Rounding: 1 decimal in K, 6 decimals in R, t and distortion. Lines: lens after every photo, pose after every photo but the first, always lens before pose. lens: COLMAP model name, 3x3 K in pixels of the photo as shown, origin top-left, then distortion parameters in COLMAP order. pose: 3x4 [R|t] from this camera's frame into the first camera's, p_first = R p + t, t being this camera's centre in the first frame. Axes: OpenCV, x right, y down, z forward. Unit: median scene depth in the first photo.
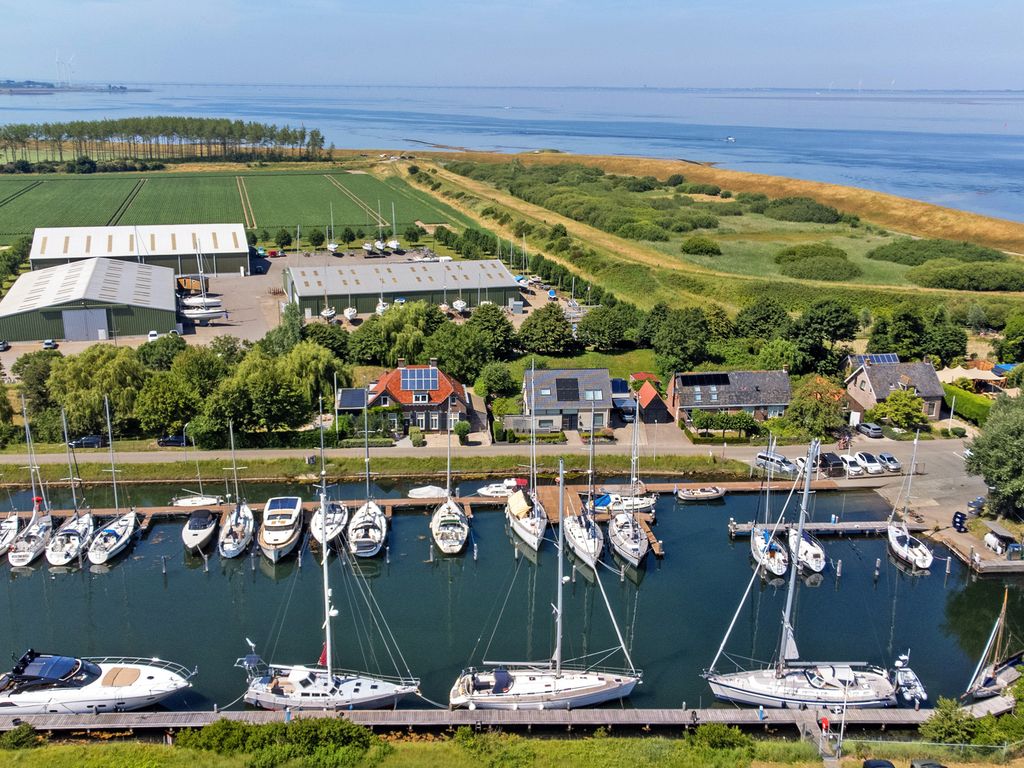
lens RADIAL K [[1022.7, 0, 485.1], [0, 1022.7, 381.2], [0, 0, 1]] dist [0.083758, -0.169362]
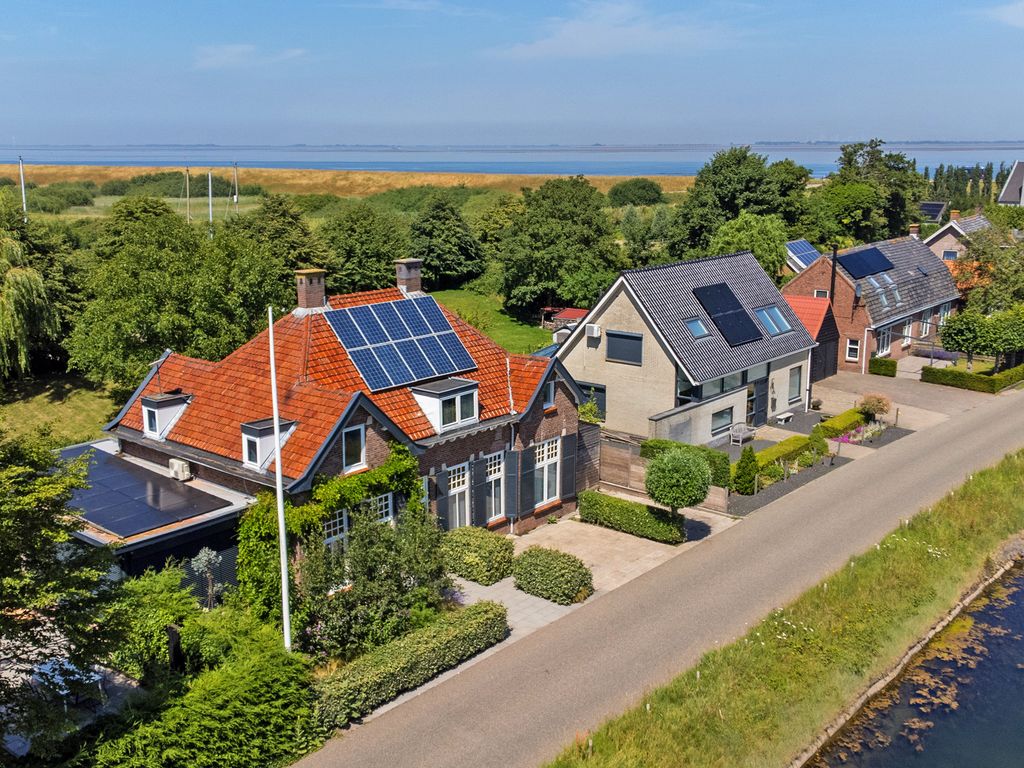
lens RADIAL K [[1022.7, 0, 485.1], [0, 1022.7, 381.2], [0, 0, 1]] dist [0.083758, -0.169362]
pose [[0.708358, -0.159052, 0.687700, -0.225230], [0.197630, 0.980005, 0.023090, 0.005888], [-0.677622, 0.119554, 0.725627, 0.815773]]
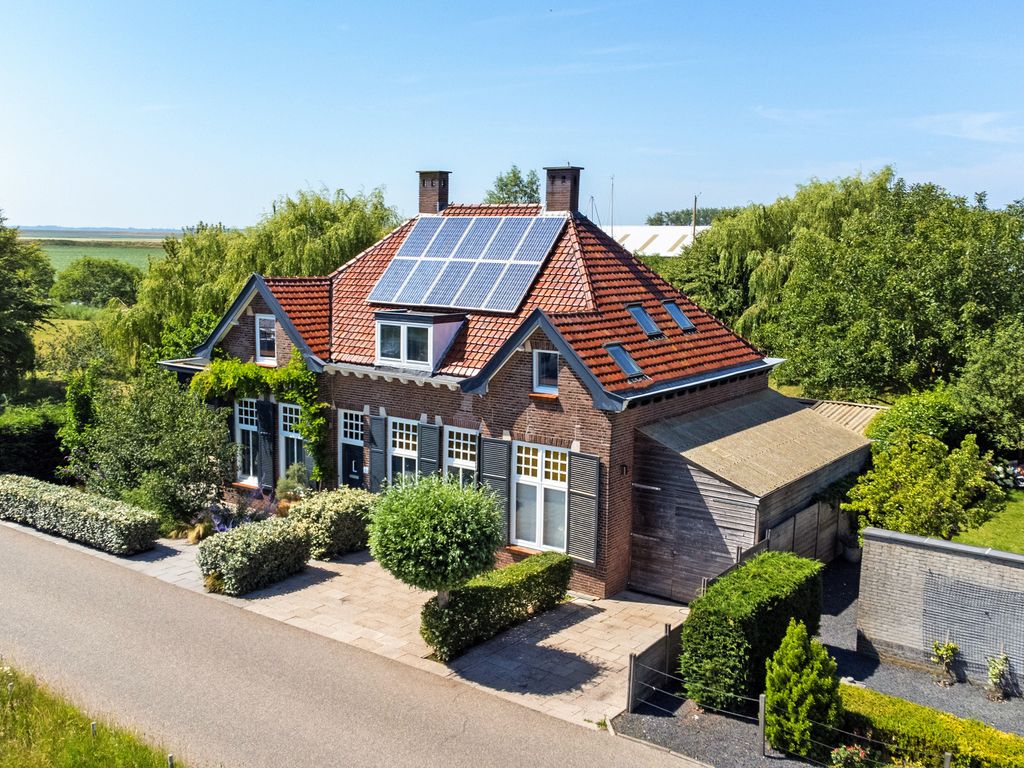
lens RADIAL K [[1022.7, 0, 485.1], [0, 1022.7, 381.2], [0, 0, 1]] dist [0.083758, -0.169362]
pose [[0.759285, 0.100968, -0.642878, 0.066745], [-0.185380, 0.980518, -0.064951, 0.032723], [0.623795, 0.168493, 0.763210, 0.867959]]
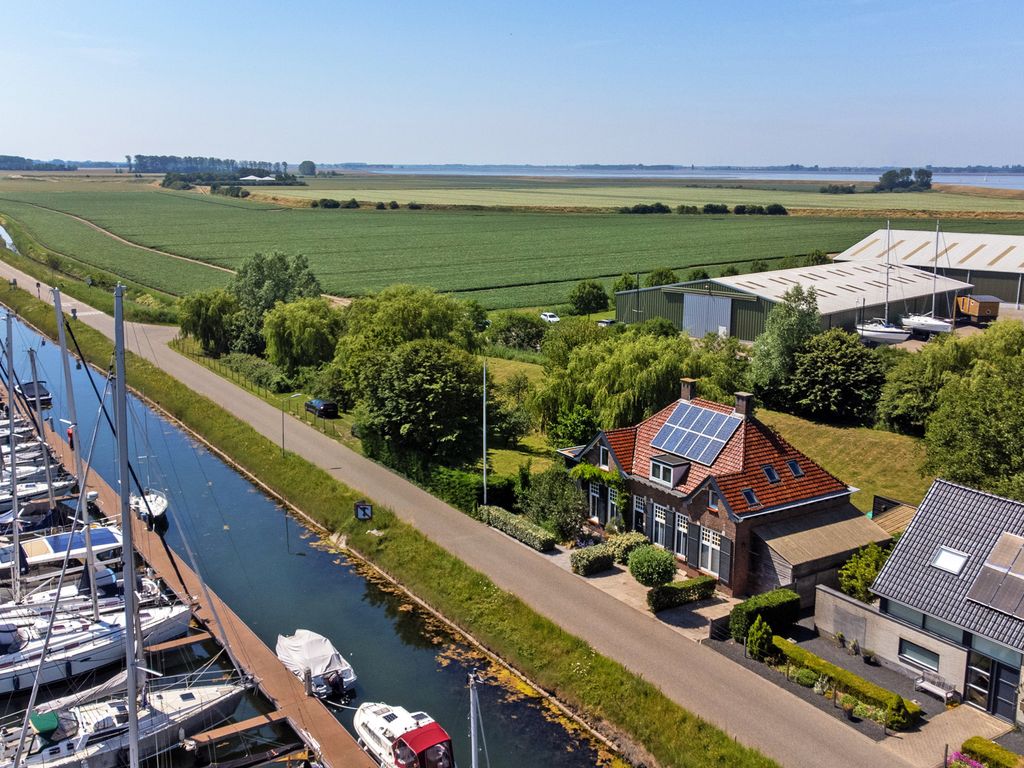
lens RADIAL K [[1022.7, 0, 485.1], [0, 1022.7, 381.2], [0, 0, 1]] dist [0.083758, -0.169362]
pose [[0.473095, 0.175637, -0.863327, 0.257068], [-0.235915, 0.969396, 0.067936, -0.030882], [0.848837, 0.171532, 0.500052, 0.721667]]
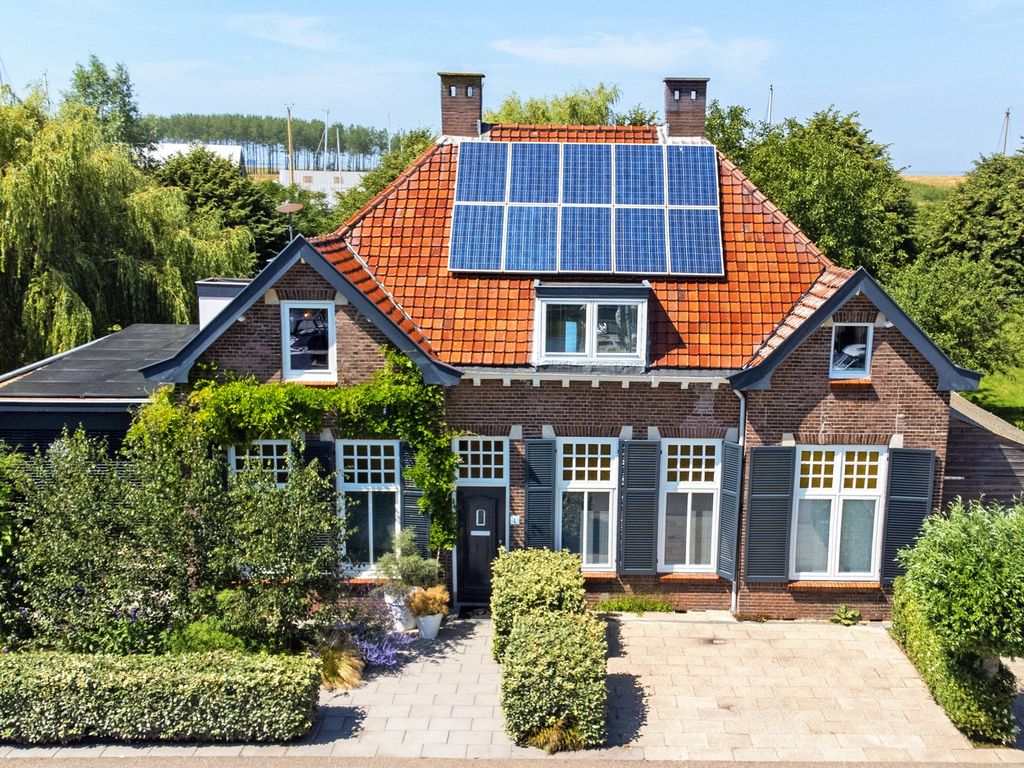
lens RADIAL K [[1211.0, 0, 581.6], [0, 1211.0, 407.7], [0, 0, 1]] dist [0.071659, -0.030804]
pose [[0.998930, 0.021808, -0.040786, -0.057917], [-0.024740, 0.997039, -0.072813, 0.037526], [0.039077, 0.073745, 0.996511, 0.848512]]
